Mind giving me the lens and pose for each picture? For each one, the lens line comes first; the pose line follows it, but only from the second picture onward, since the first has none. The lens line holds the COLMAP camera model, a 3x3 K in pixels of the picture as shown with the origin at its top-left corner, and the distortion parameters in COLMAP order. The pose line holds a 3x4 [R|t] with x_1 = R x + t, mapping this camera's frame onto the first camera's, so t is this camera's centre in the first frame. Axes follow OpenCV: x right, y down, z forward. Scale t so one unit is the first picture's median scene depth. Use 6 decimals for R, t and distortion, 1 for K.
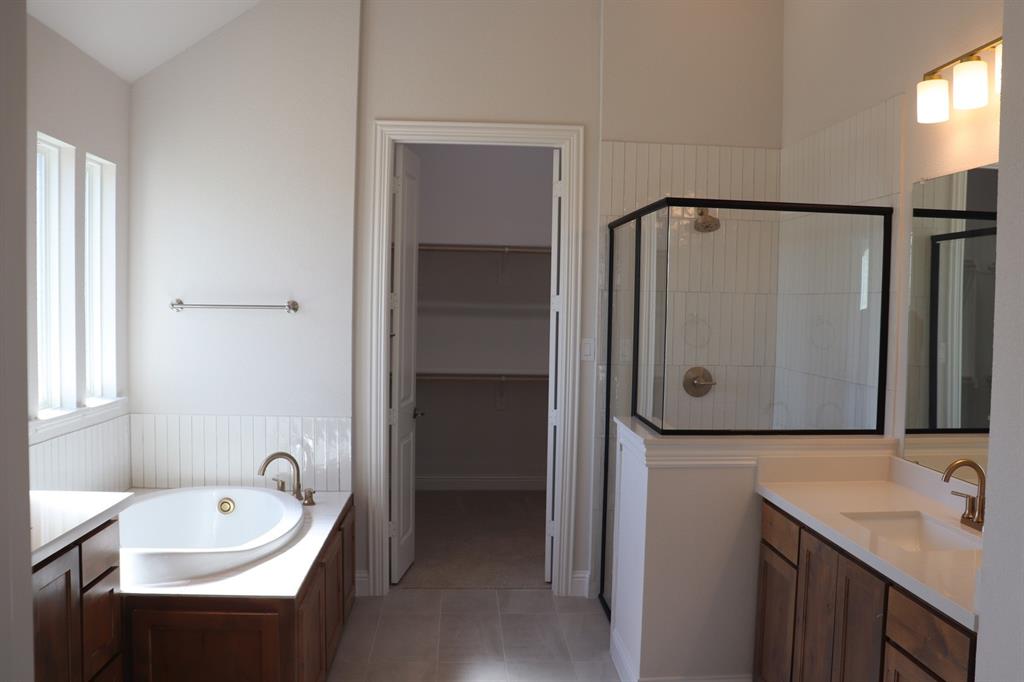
lens RADIAL K [[859.7, 0, 516.9], [0, 859.7, 339.6], [0, 0, 1]] dist [-0.156226, 0.141652]
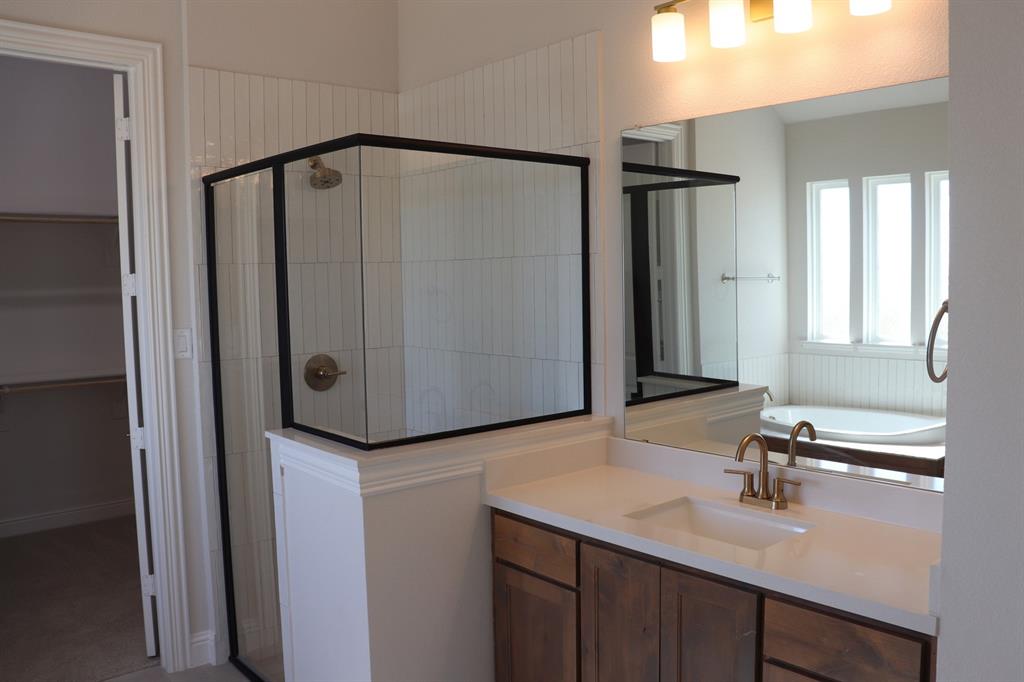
lens RADIAL K [[859.7, 0, 516.9], [0, 859.7, 344.4], [0, 0, 1]] dist [-0.156226, 0.141652]
pose [[0.804185, -0.080667, 0.588879, -0.123181], [0.059640, 0.996699, 0.055087, -0.012017], [-0.591379, -0.009179, 0.806342, 0.239495]]
